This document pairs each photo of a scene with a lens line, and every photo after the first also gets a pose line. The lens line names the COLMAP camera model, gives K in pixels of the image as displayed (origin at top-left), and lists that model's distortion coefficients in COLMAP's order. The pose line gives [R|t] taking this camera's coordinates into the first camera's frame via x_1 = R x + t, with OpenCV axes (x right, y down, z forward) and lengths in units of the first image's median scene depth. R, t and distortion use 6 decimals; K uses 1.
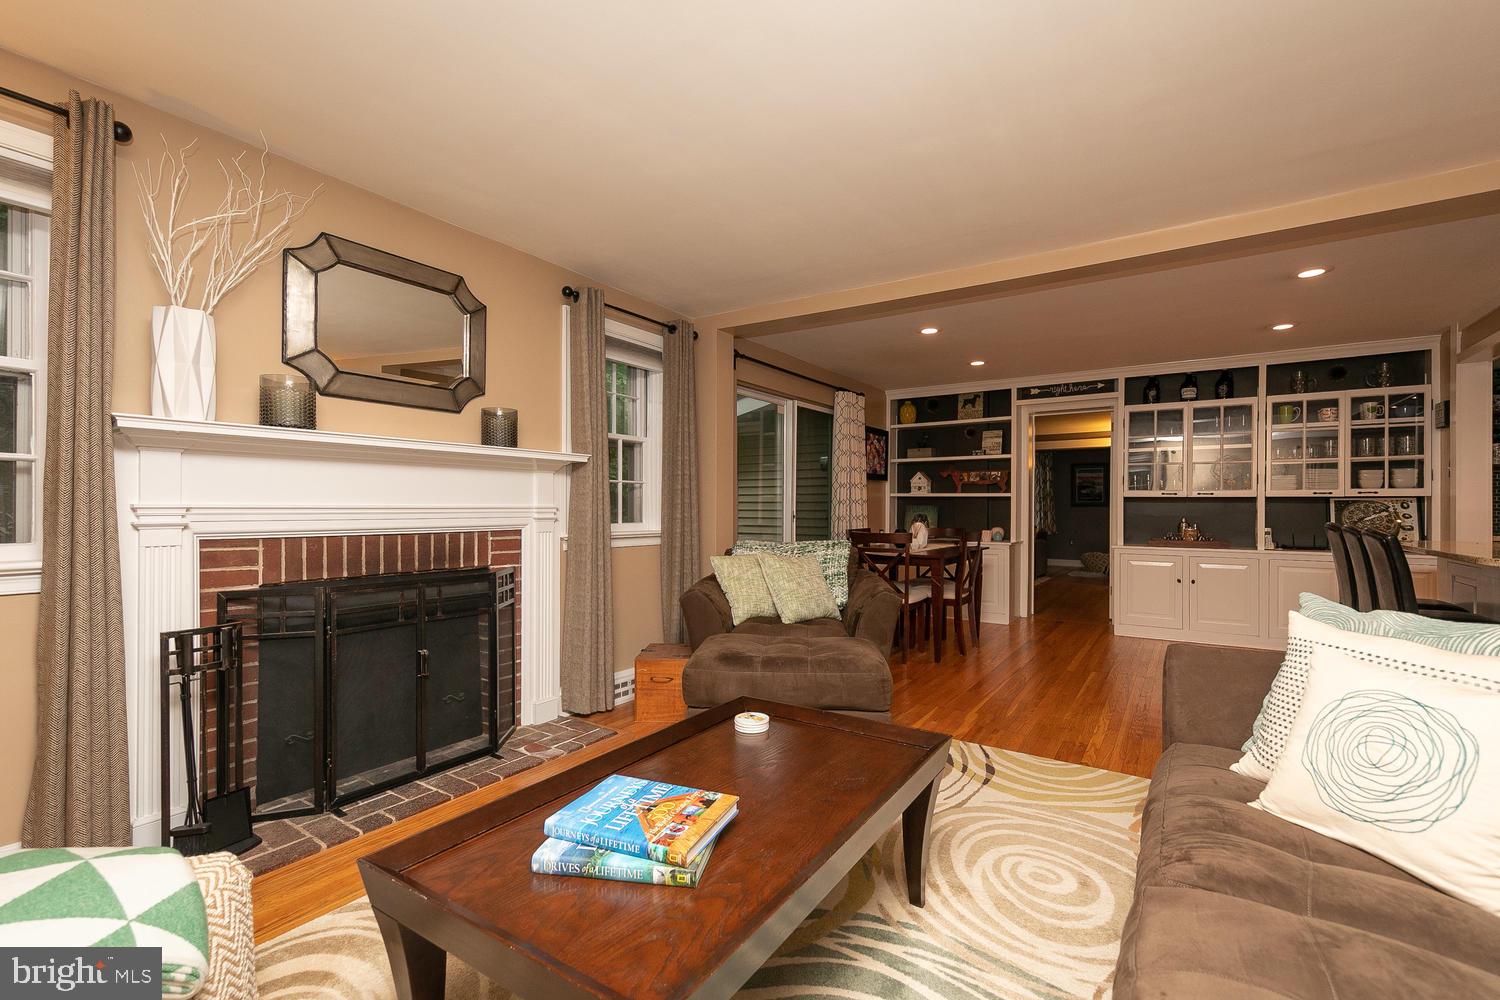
lens RADIAL K [[657.4, 0, 759.9], [0, 657.4, 507.1], [0, 0, 1]] dist [-0.000579, -0.000326]
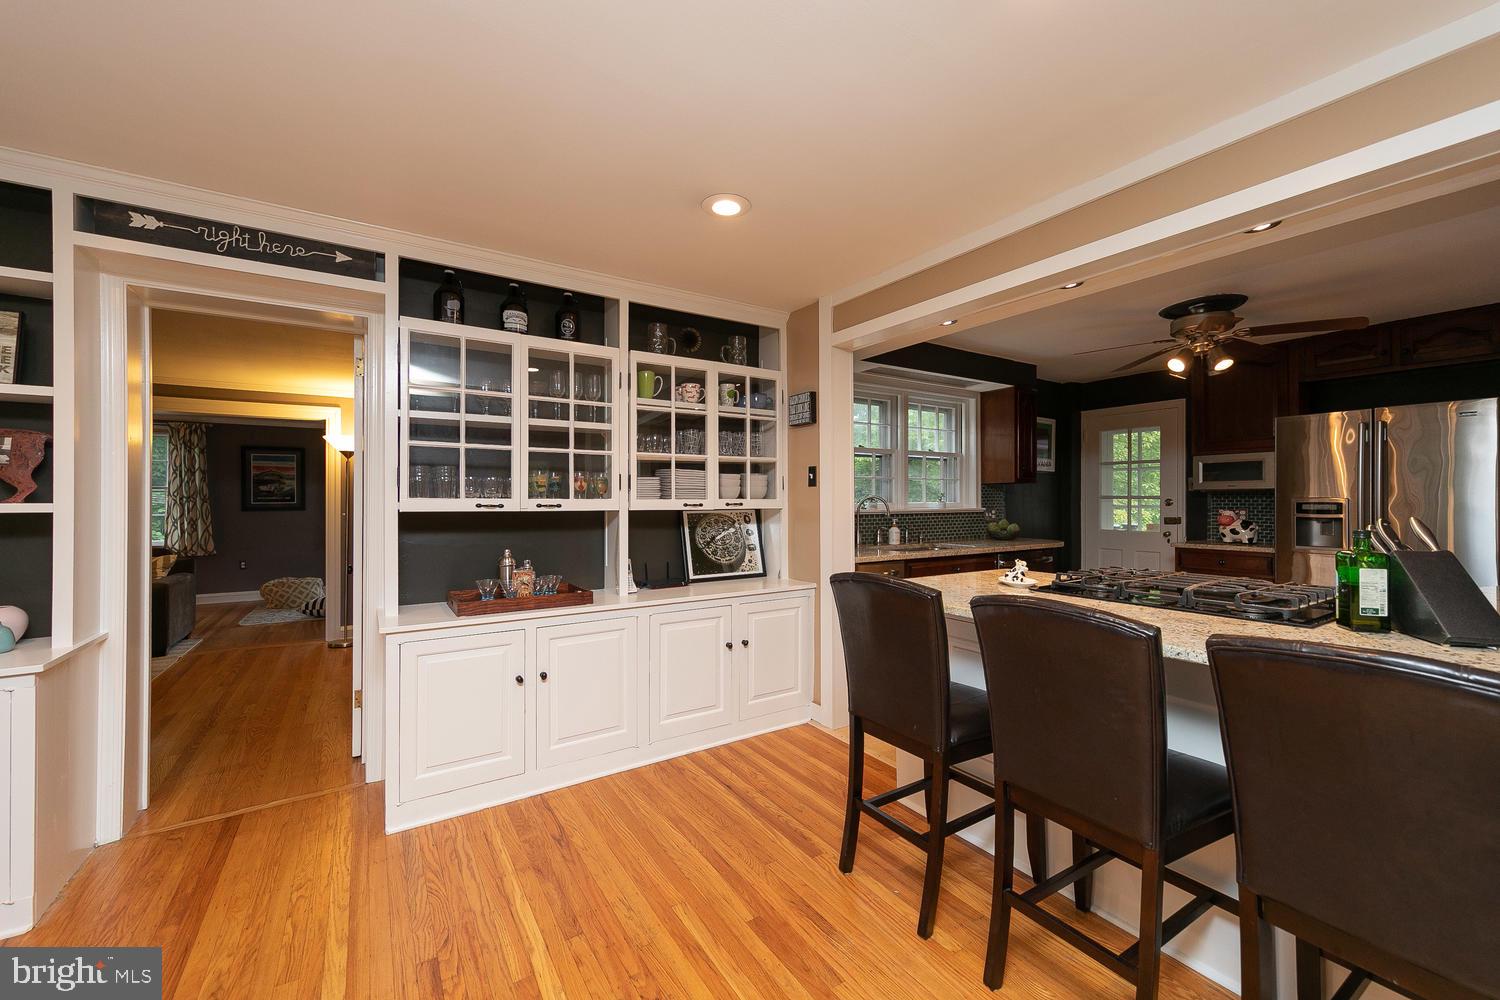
lens RADIAL K [[589.1, 0, 743.1], [0, 589.1, 499.1], [0, 0, 1]] dist [0.008255, -0.000482]
pose [[0.404462, -0.004278, 0.914545, 0.293314], [0.003262, 0.999989, 0.003235, -0.027427], [-0.914549, 0.001675, 0.404472, 0.660444]]
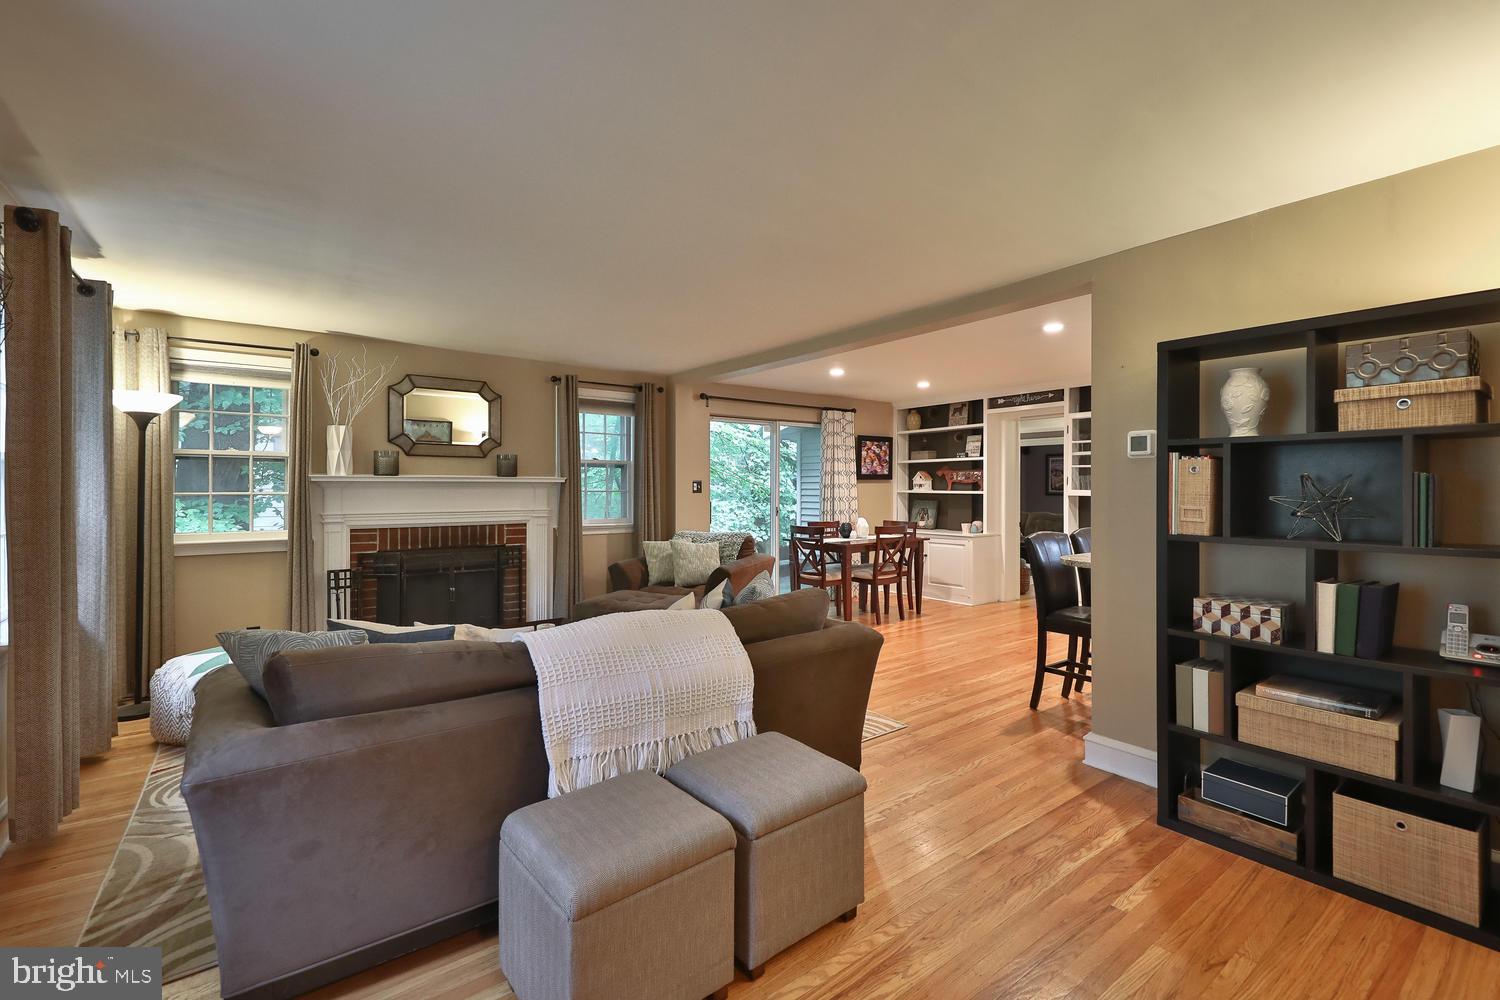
lens RADIAL K [[657.5, 0, 755.7], [0, 657.5, 489.7], [0, 0, 1]] dist [-0.000793, -0.000562]
pose [[0.940838, -0.003605, -0.338837, 0.470418], [0.004281, 0.999990, 0.001248, -0.031656], [0.338830, -0.002625, 0.940844, -0.240298]]
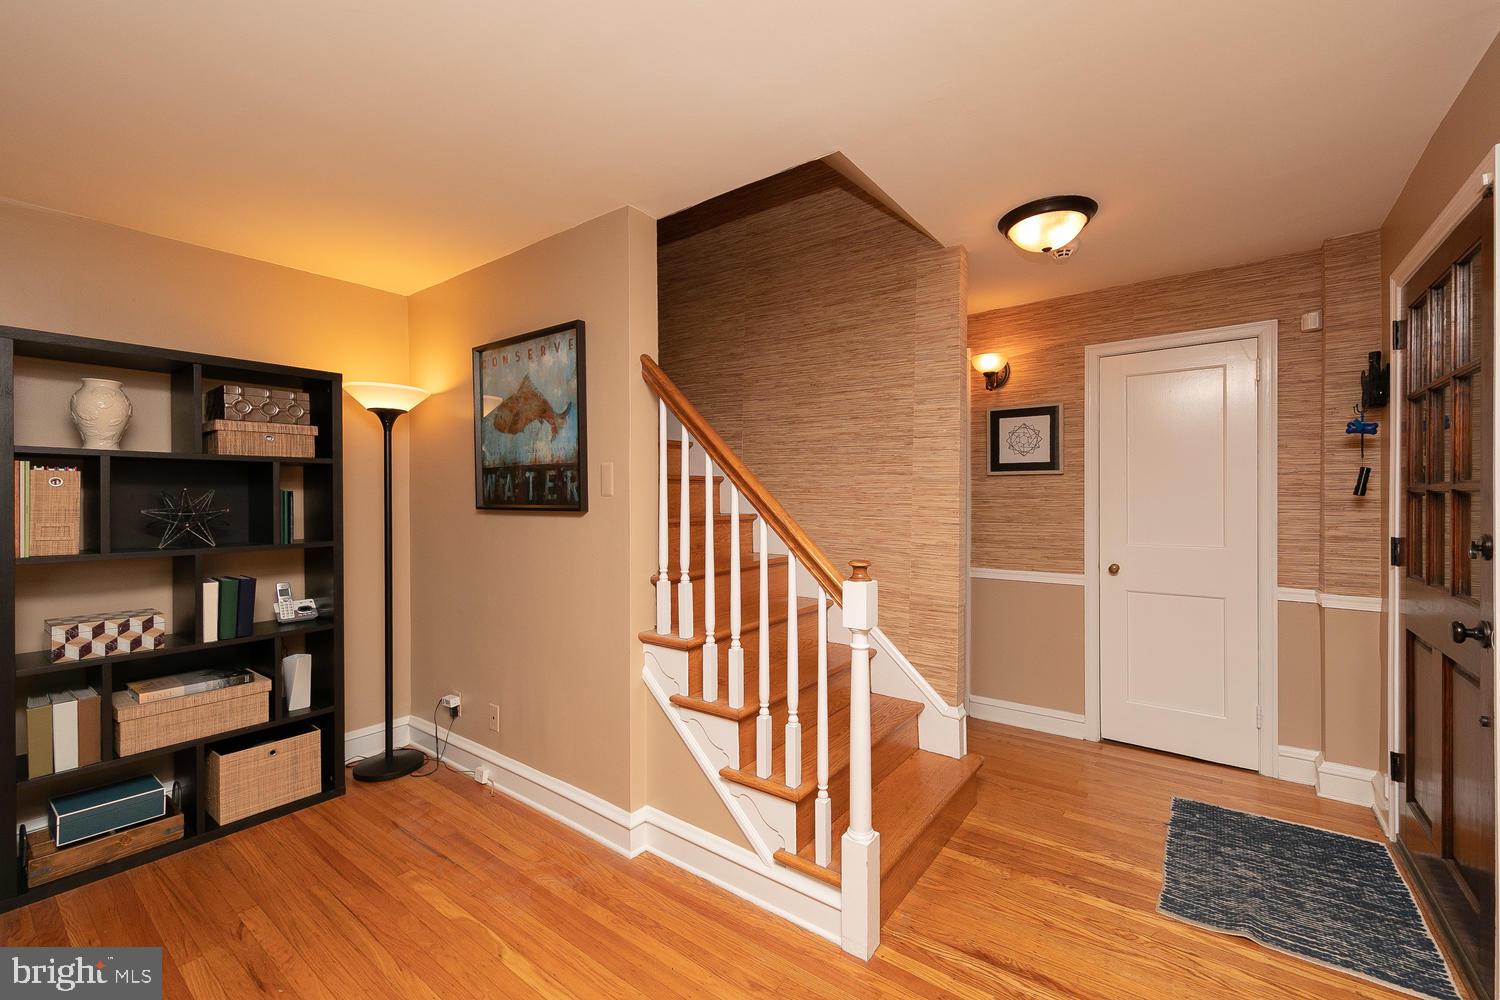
lens RADIAL K [[589.1, 0, 743.1], [0, 589.1, 499.1], [0, 0, 1]] dist [0.008255, -0.000482]
pose [[0.090674, -0.007129, 0.995855, 0.275020], [0.001511, 0.999974, 0.007021, -0.035220], [-0.995880, 0.000868, 0.090682, -0.166967]]
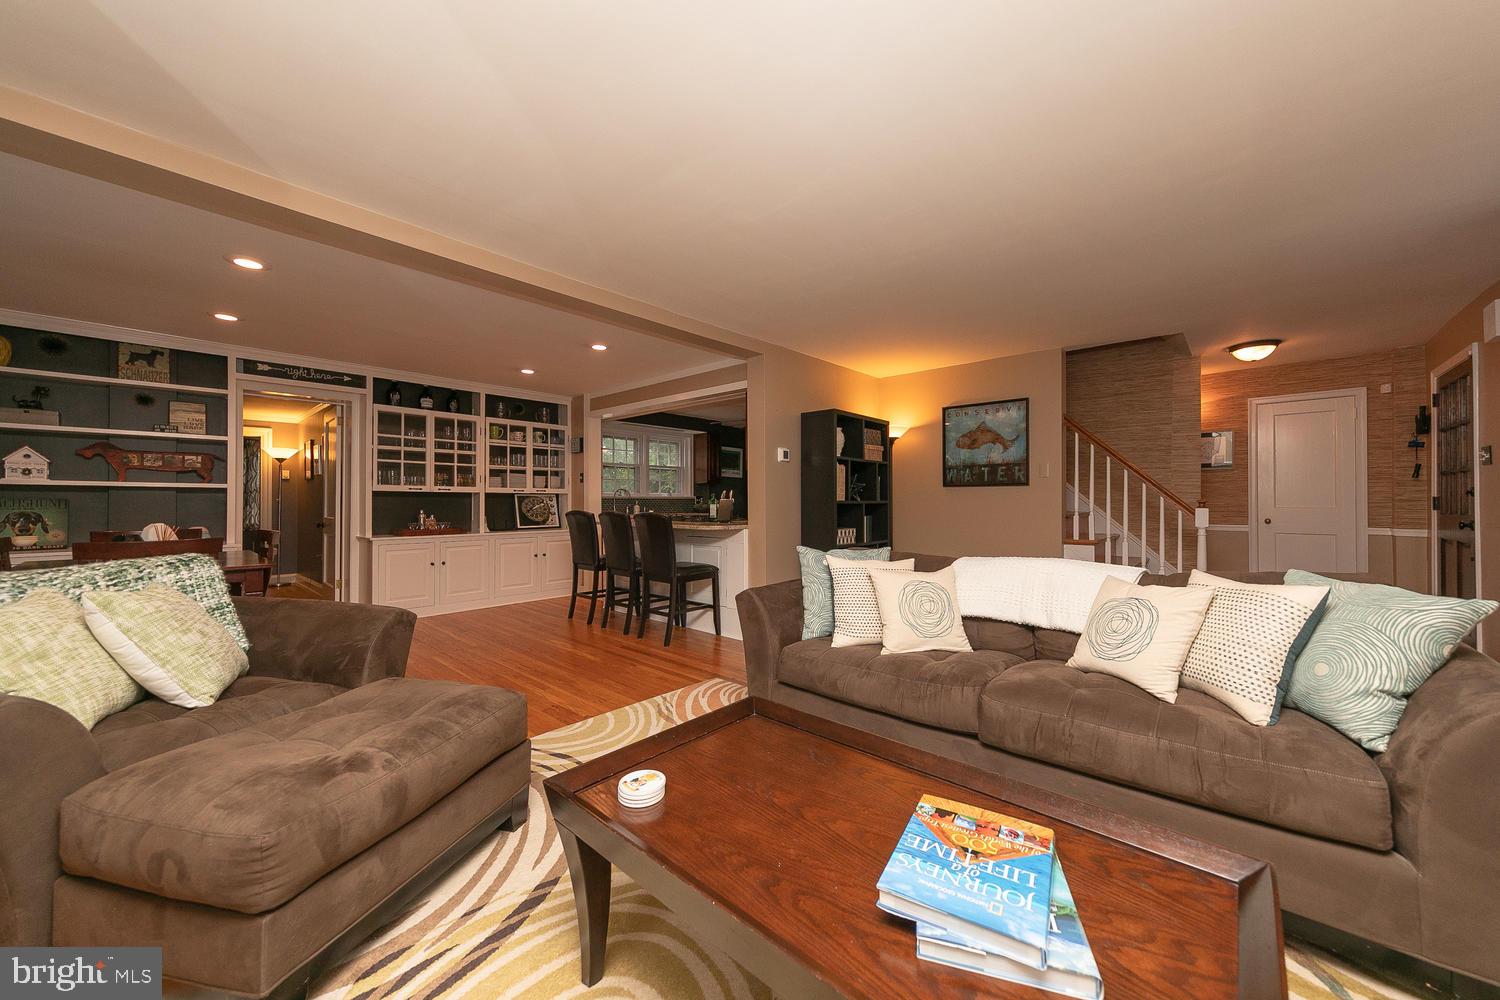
lens RADIAL K [[542.3, 0, 754.1], [0, 542.3, 498.0], [0, 0, 1]] dist [0.007482, -0.000148]
pose [[0.151757, 0.003043, 0.988413, -0.227433], [0.001243, 0.999994, -0.003270, -0.000424], [-0.988417, 0.001725, 0.151752, 0.291400]]
